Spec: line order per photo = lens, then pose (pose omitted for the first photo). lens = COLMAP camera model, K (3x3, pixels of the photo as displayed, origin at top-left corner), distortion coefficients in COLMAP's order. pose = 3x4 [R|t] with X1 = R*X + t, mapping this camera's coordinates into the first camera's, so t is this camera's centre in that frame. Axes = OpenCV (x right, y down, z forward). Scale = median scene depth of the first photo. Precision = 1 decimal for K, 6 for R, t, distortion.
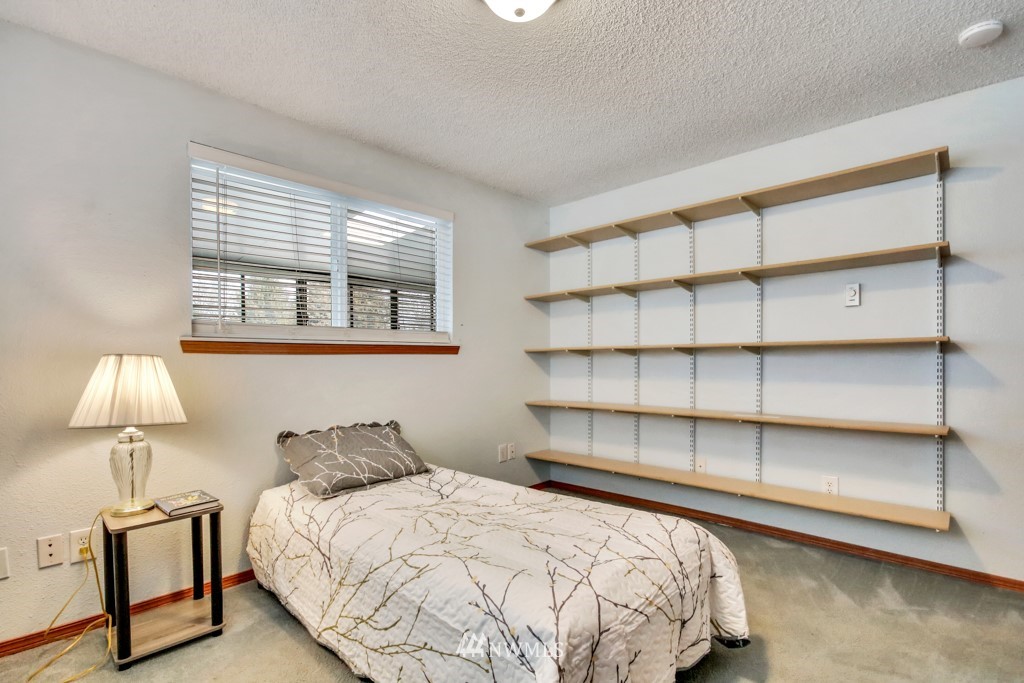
lens RADIAL K [[483.3, 0, 514.5], [0, 483.3, 360.5], [0, 0, 1]] dist [0.011818, -0.010993]
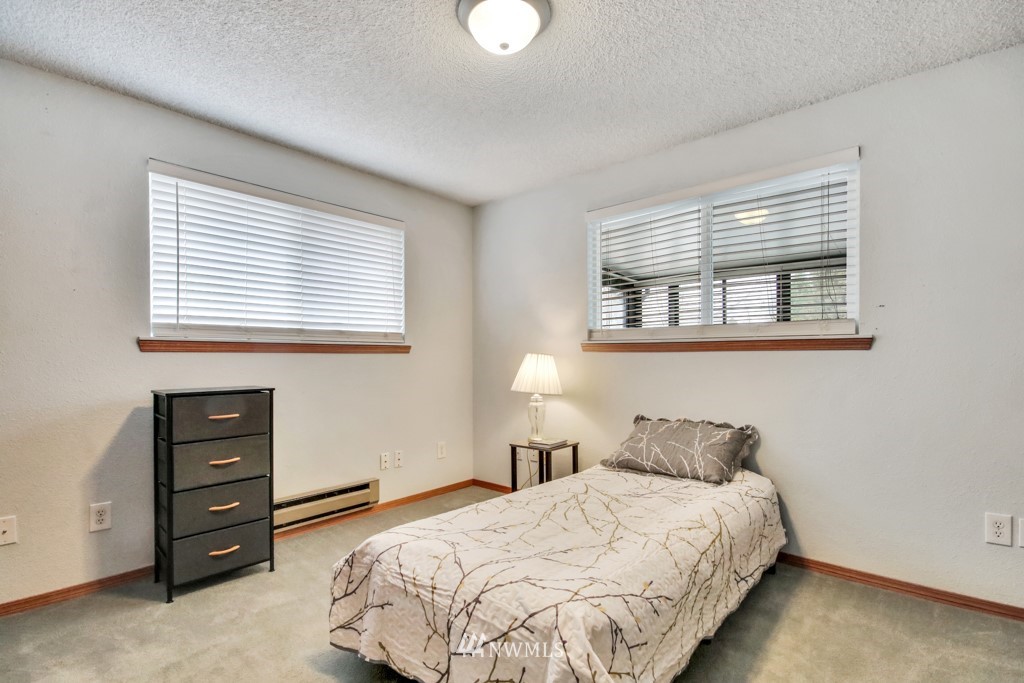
lens RADIAL K [[483.3, 0, 514.5], [0, 483.3, 360.5], [0, 0, 1]] dist [0.011818, -0.010993]
pose [[0.019662, 0.015665, -0.999684, 0.759016], [0.000400, 0.999877, 0.015676, -0.010633], [0.999807, -0.000708, 0.019654, 0.669068]]
